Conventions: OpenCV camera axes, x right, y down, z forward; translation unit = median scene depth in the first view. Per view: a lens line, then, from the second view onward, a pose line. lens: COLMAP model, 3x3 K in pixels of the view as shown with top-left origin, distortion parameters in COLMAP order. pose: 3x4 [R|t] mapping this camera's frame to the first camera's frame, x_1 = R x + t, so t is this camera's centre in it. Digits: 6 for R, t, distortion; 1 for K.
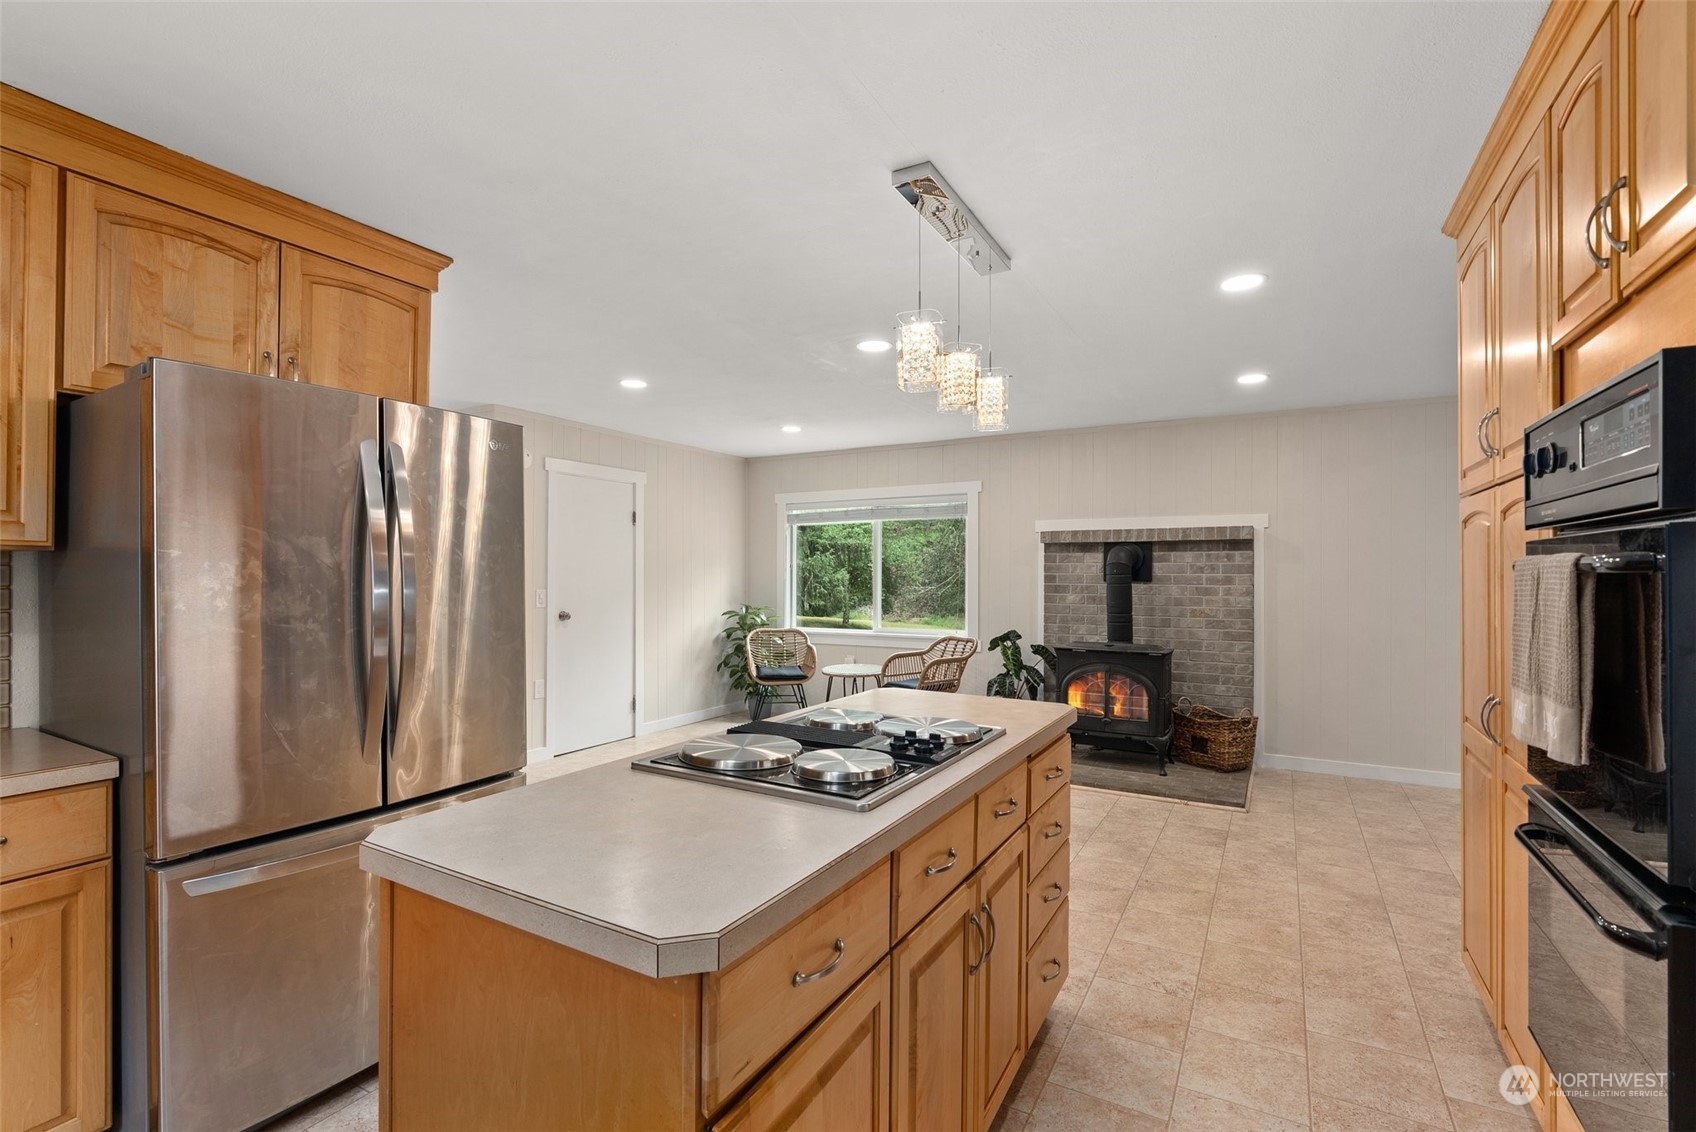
lens RADIAL K [[750.2, 0, 848.0], [0, 750.2, 566.0], [0, 0, 1]] dist [-0.000706, -0.000042]
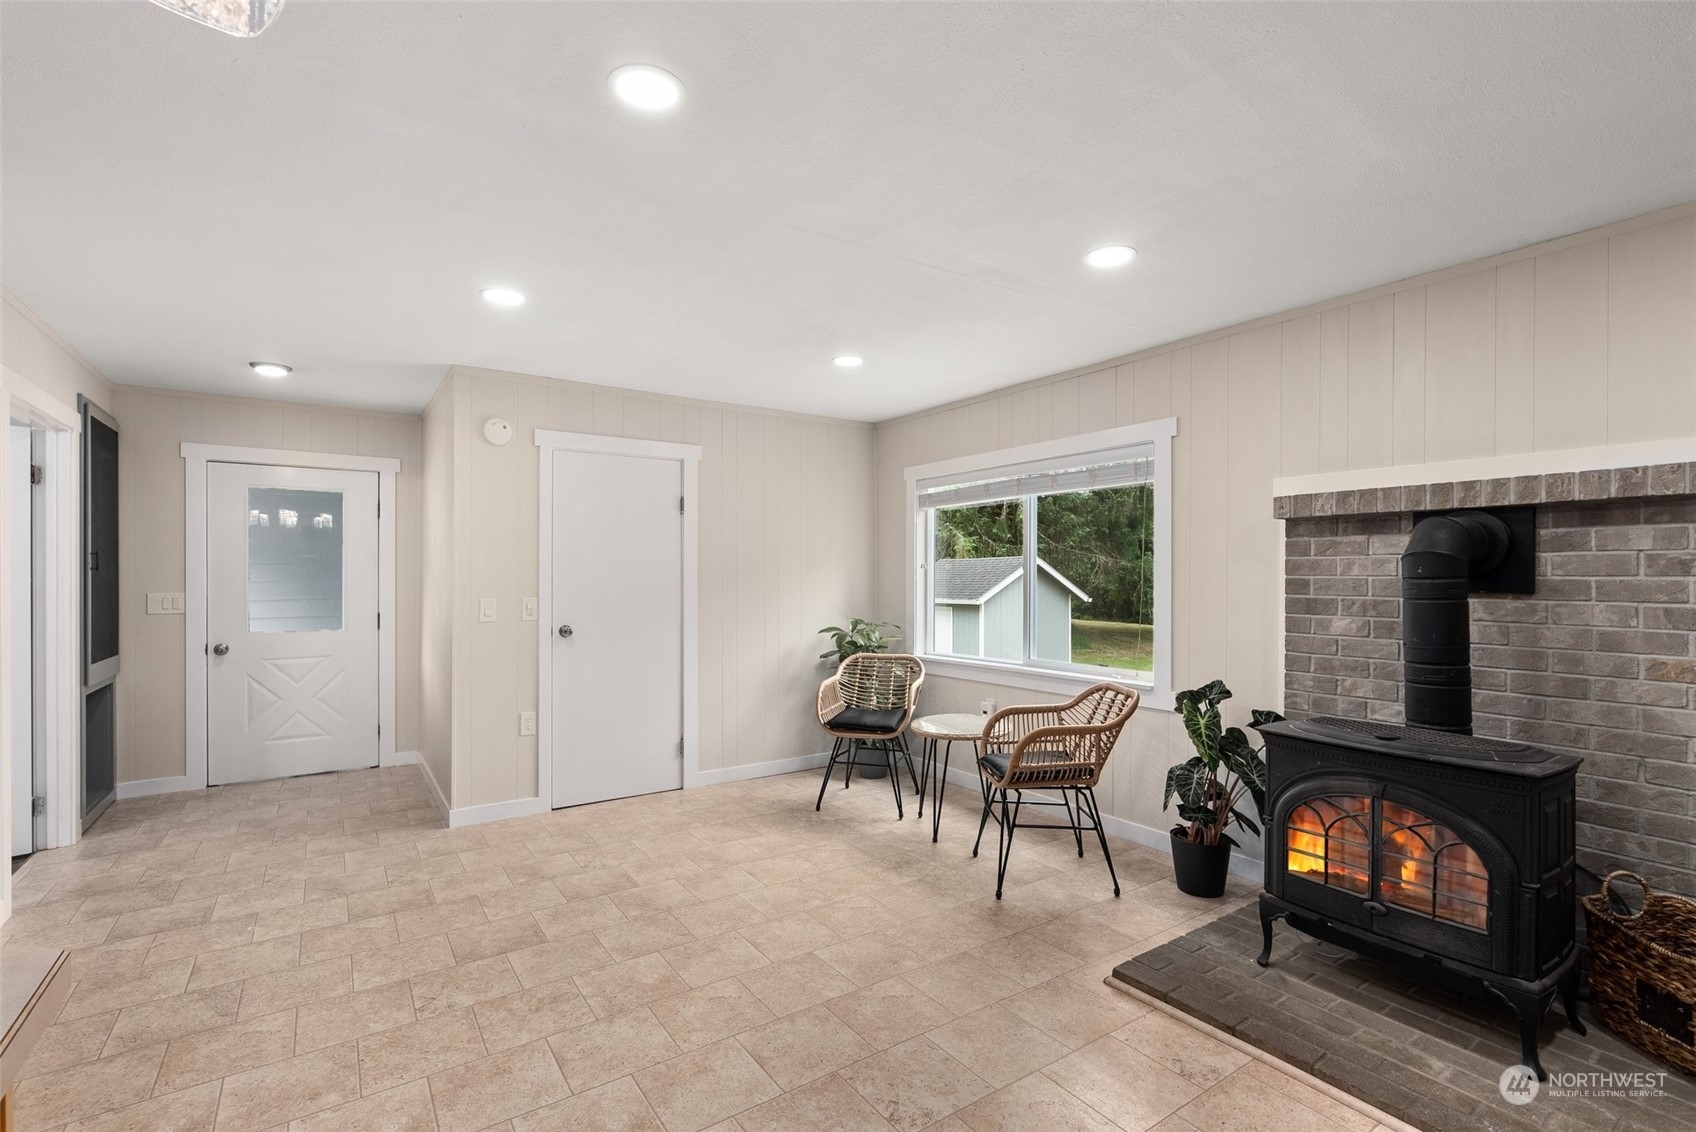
lens RADIAL K [[765.9, 0, 849.0], [0, 765.9, 572.0], [0, 0, 1]] dist [0.003617, 0.001044]
pose [[0.903625, -0.004167, -0.428304, 0.219995], [0.006235, 0.999975, 0.003425, 0.003167], [0.428279, -0.005765, 0.903628, 0.388077]]
